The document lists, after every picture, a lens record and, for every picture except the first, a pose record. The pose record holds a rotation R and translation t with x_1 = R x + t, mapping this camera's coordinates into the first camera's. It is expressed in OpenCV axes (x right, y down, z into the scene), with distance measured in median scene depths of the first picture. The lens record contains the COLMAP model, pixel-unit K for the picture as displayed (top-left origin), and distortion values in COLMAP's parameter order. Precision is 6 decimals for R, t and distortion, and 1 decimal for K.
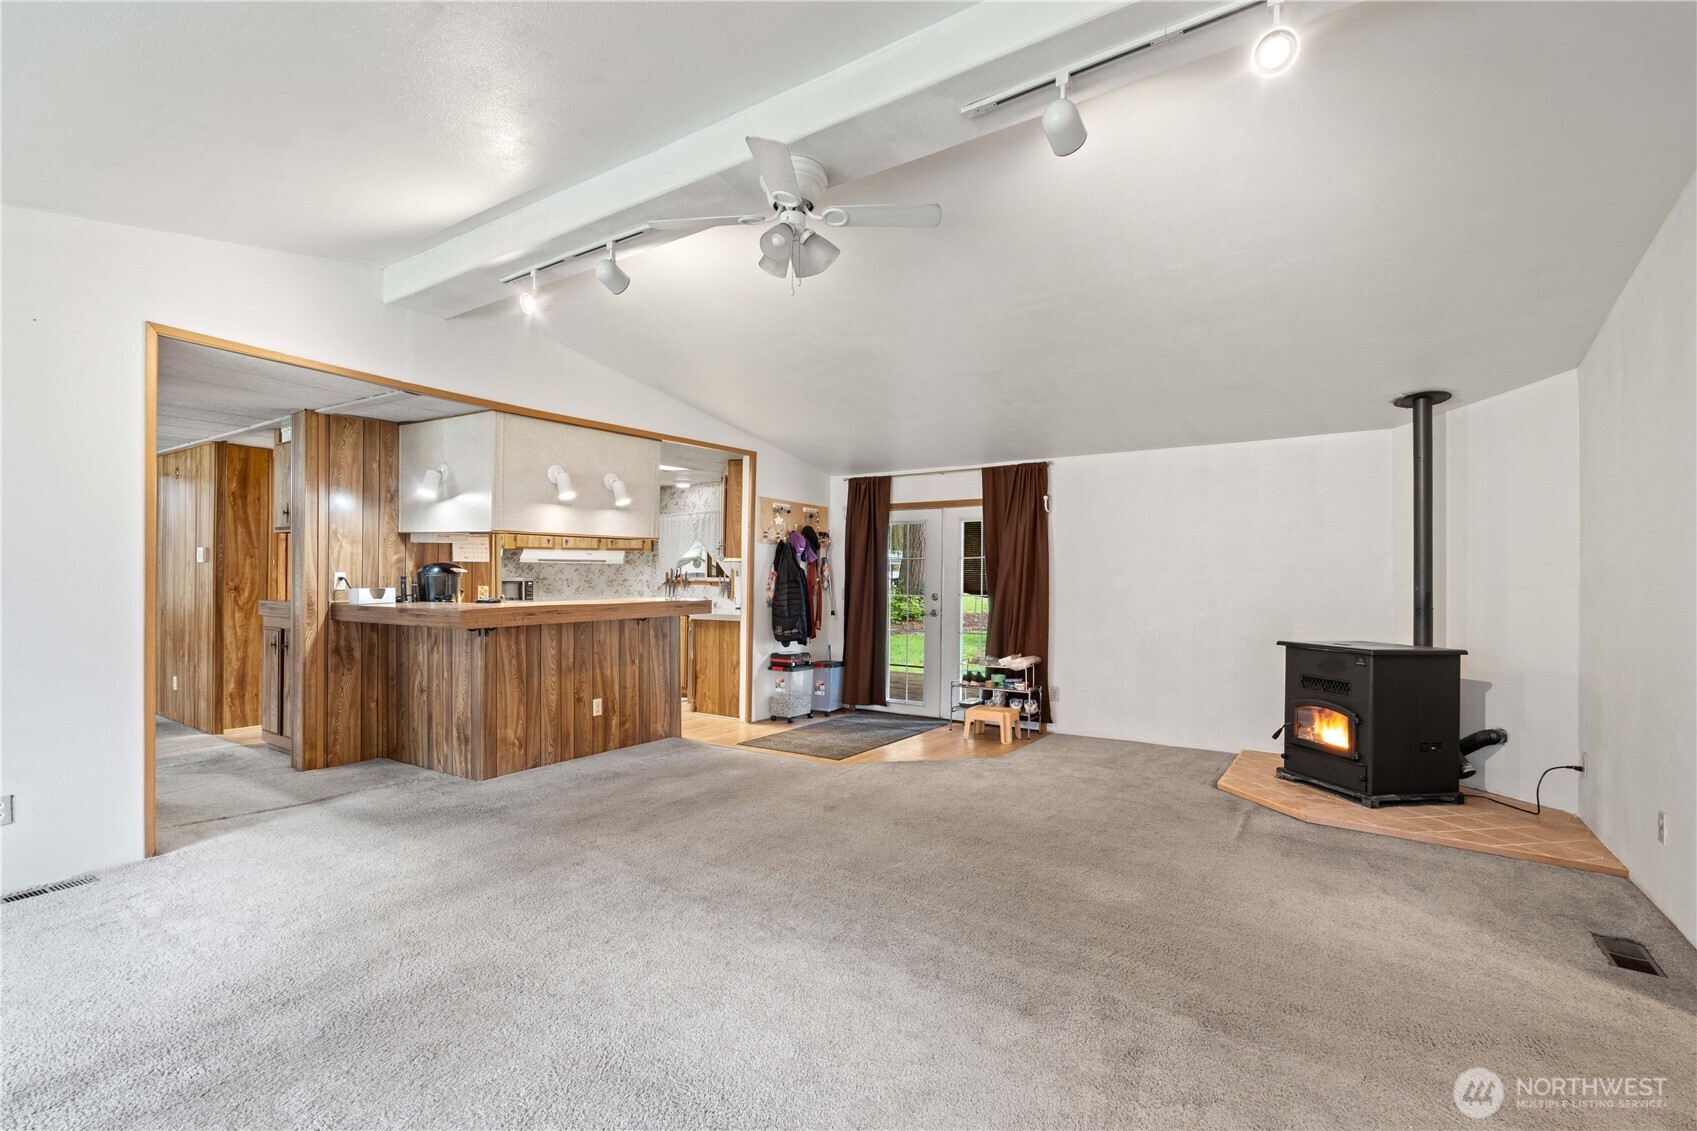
lens RADIAL K [[779.3, 0, 843.7], [0, 779.3, 570.8], [0, 0, 1]] dist [0.011493, 0.001520]
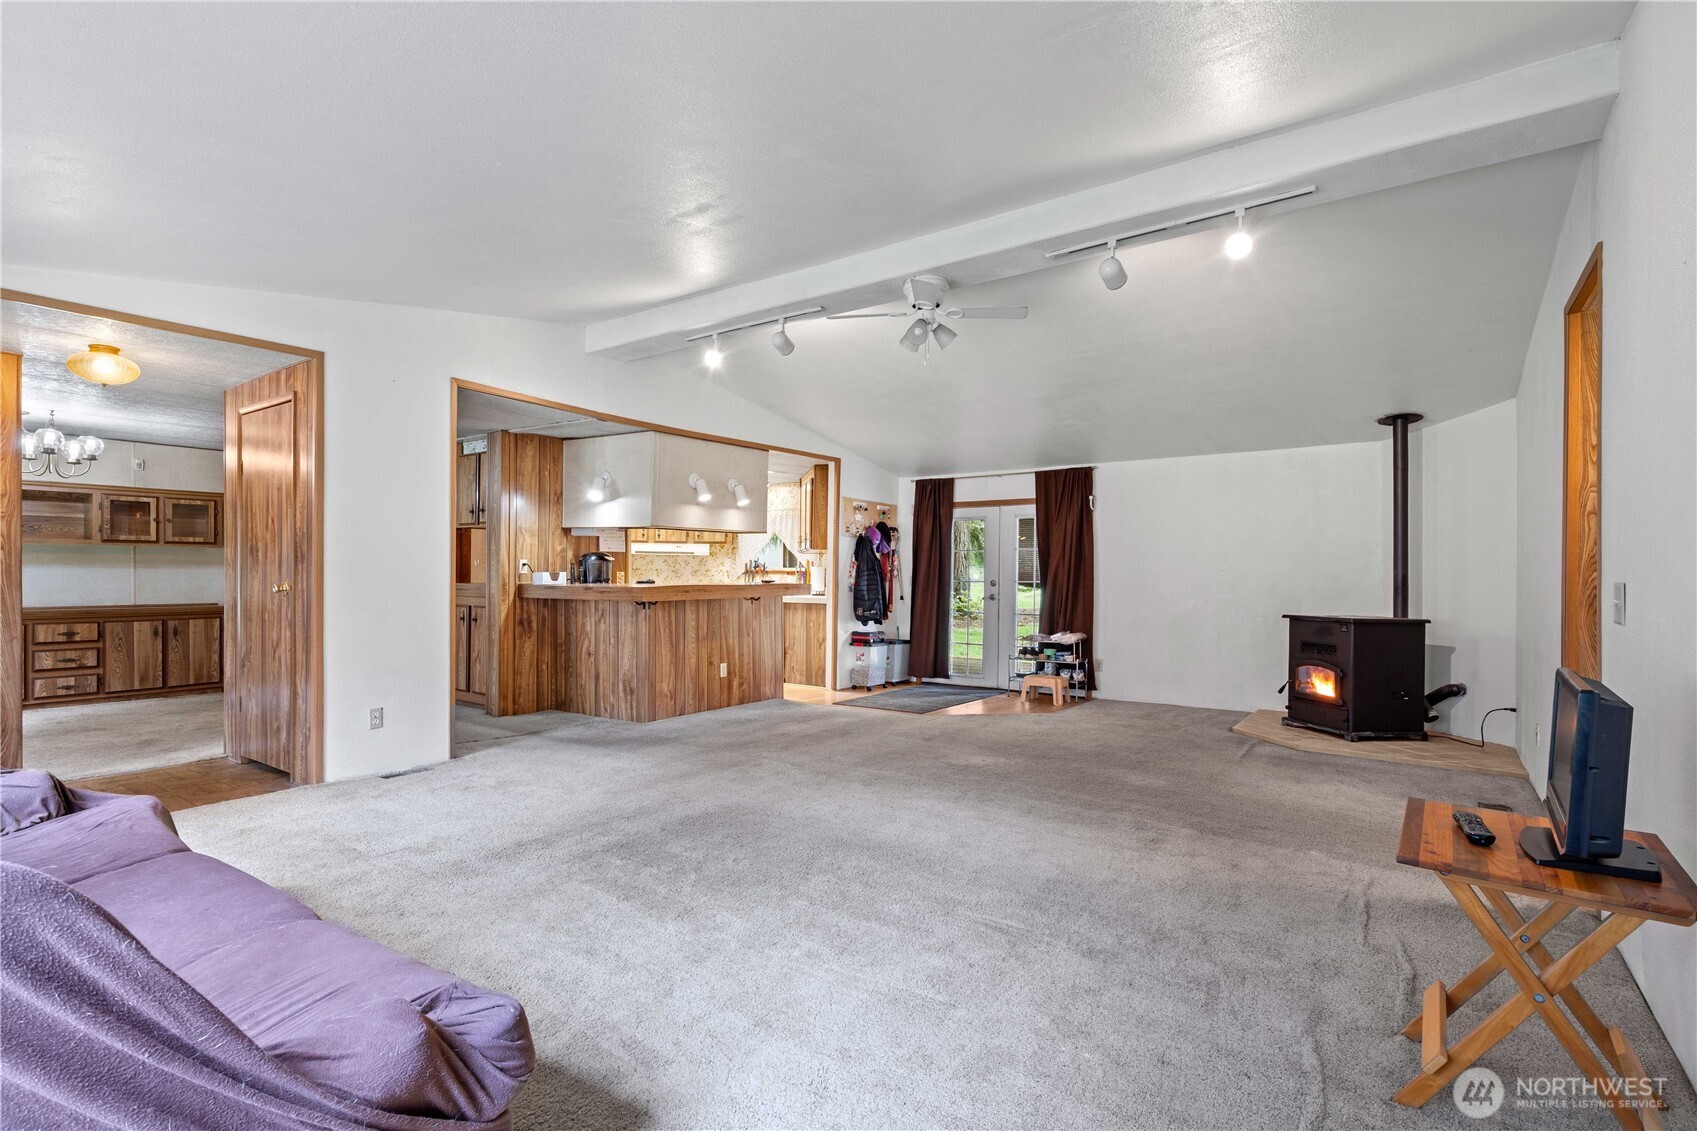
lens RADIAL K [[828.2, 0, 847.6], [0, 828.2, 568.7], [0, 0, 1]] dist [0.022847, -0.000542]
pose [[0.999776, 0.000351, -0.021140, -0.101936], [-0.000342, 1.000000, 0.000434, 0.016508], [0.021140, -0.000427, 0.999776, -0.322411]]
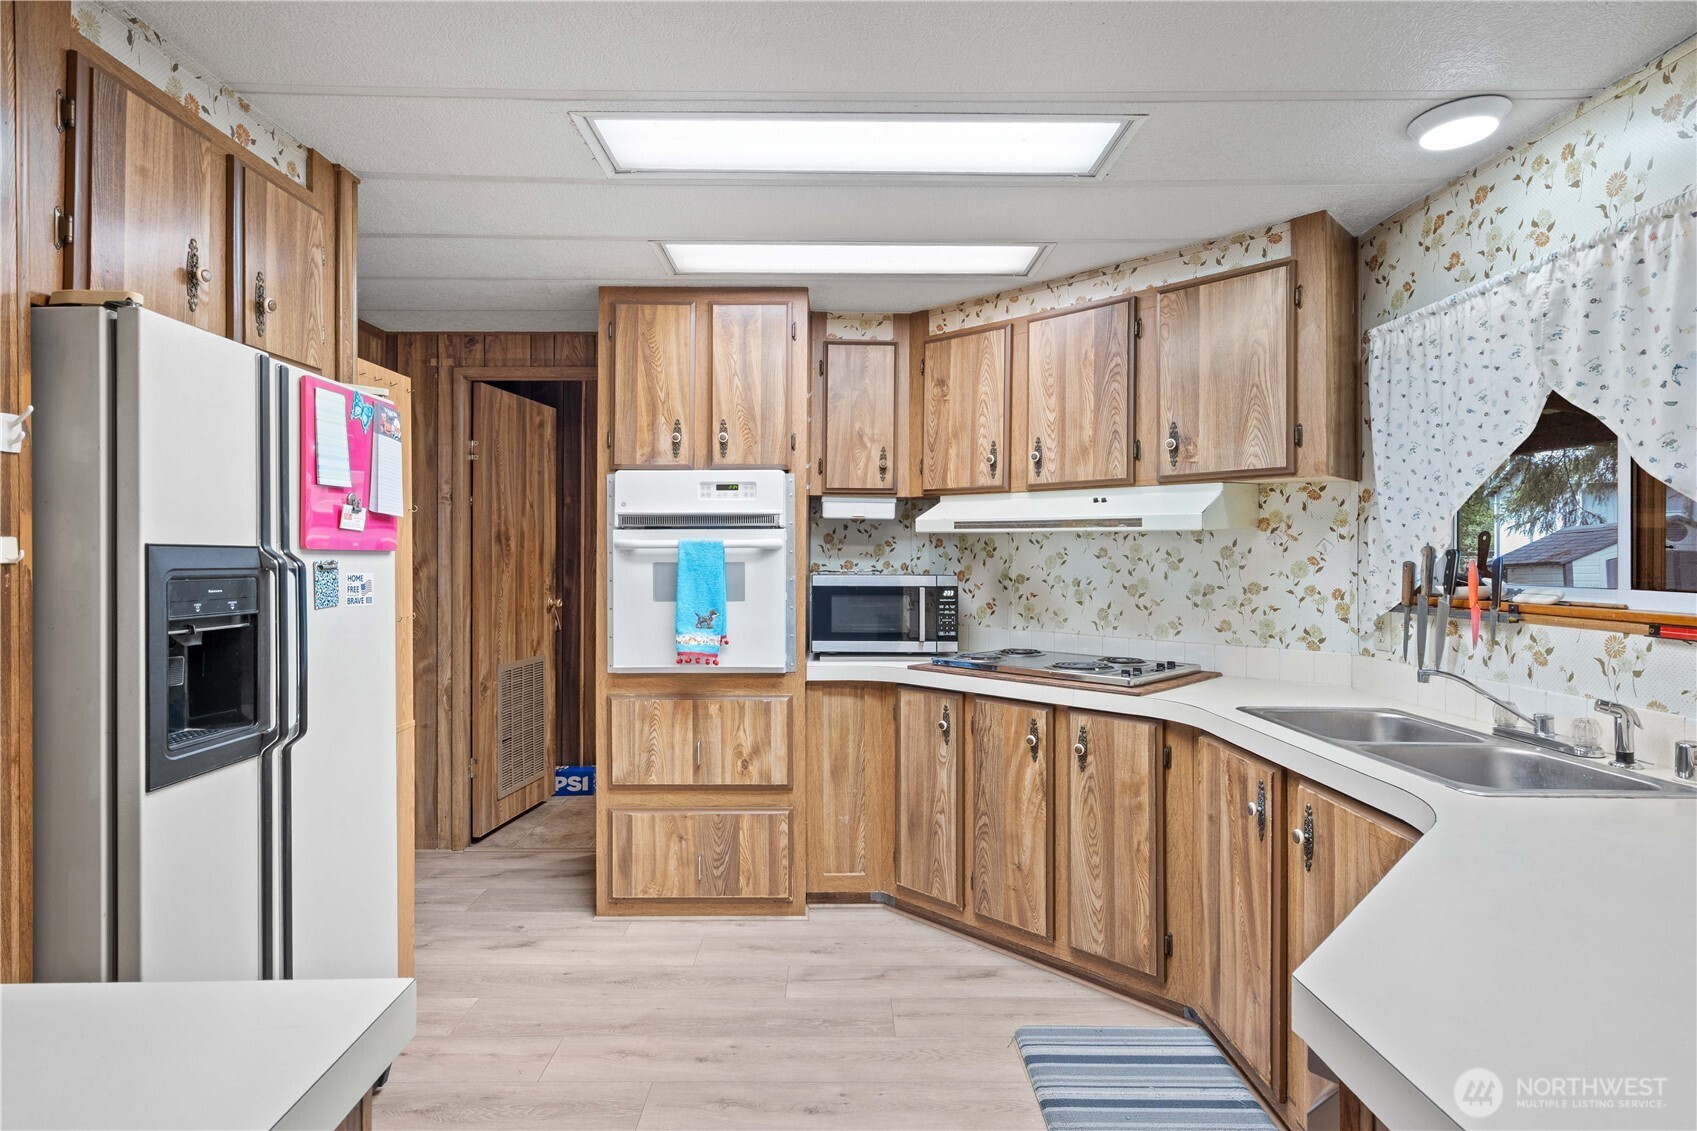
lens RADIAL K [[828.2, 0, 854.1], [0, 828.2, 557.6], [0, 0, 1]] dist [0.022847, -0.000542]
pose [[0.558861, -0.002836, -0.829256, -0.199075], [0.004016, 0.999992, -0.000713, 0.001009], [0.829251, -0.002931, 0.558868, 1.292890]]
